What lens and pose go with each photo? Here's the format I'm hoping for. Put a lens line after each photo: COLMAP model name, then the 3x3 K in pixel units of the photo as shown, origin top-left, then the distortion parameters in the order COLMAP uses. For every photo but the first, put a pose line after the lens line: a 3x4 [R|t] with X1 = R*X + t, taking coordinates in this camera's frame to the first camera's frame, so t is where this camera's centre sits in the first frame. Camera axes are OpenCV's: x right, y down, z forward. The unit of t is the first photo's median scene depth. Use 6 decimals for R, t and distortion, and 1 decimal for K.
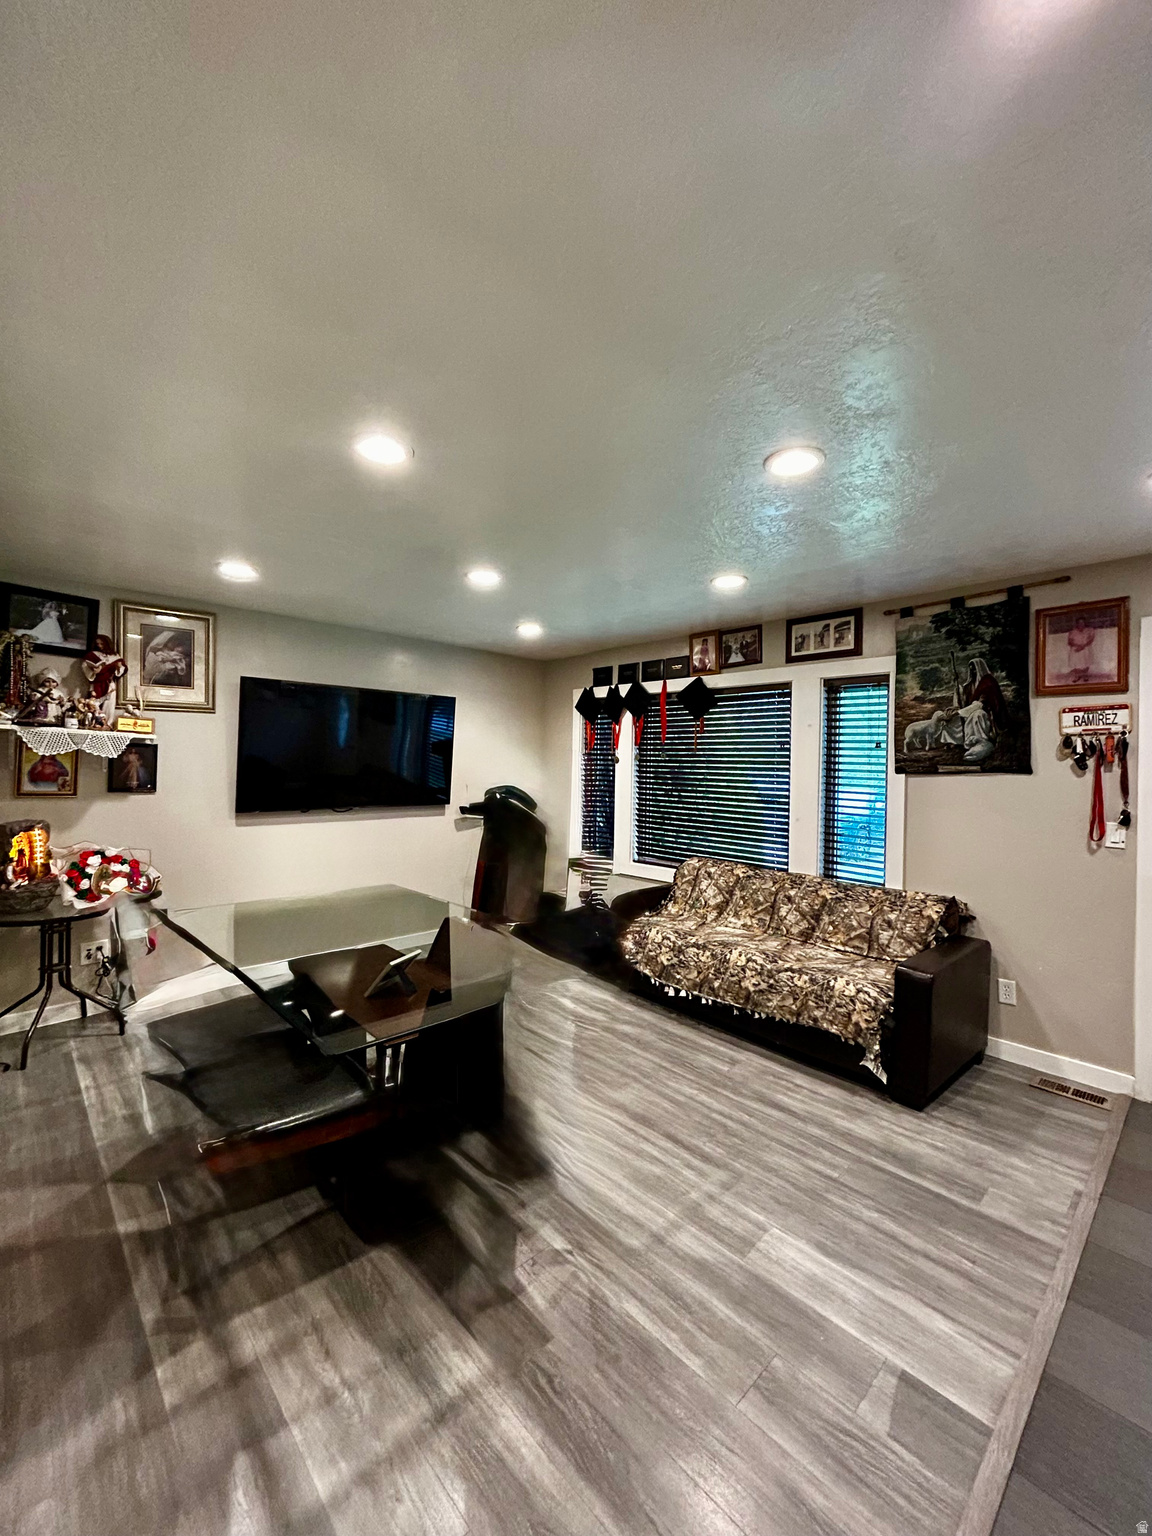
lens RADIAL K [[621.8, 0, 575.1], [0, 621.8, 767.9], [0, 0, 1]] dist [0.001167, -0.000262]
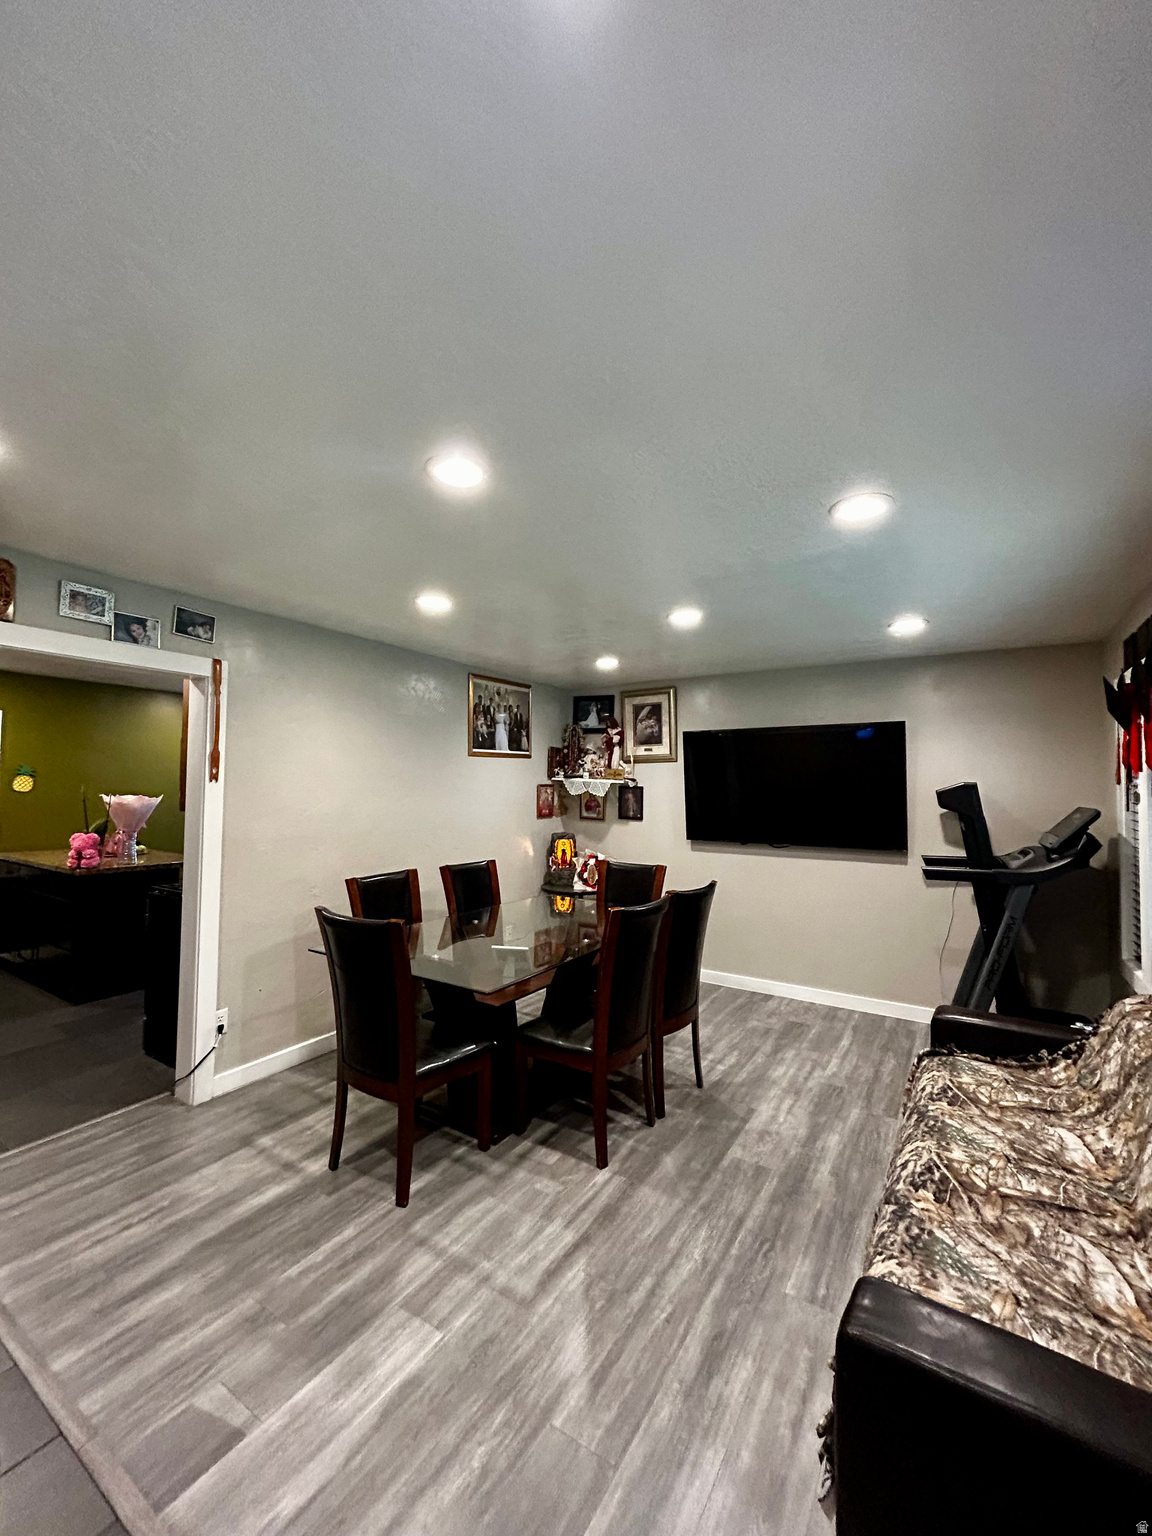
lens RADIAL K [[621.8, 0, 574.0], [0, 621.8, 758.3], [0, 0, 1]] dist [0.001167, -0.000262]
pose [[0.235549, -0.060582, -0.969972, 0.746171], [-0.010663, 0.997834, -0.064912, -0.008943], [0.971804, 0.025633, 0.234393, 0.564204]]
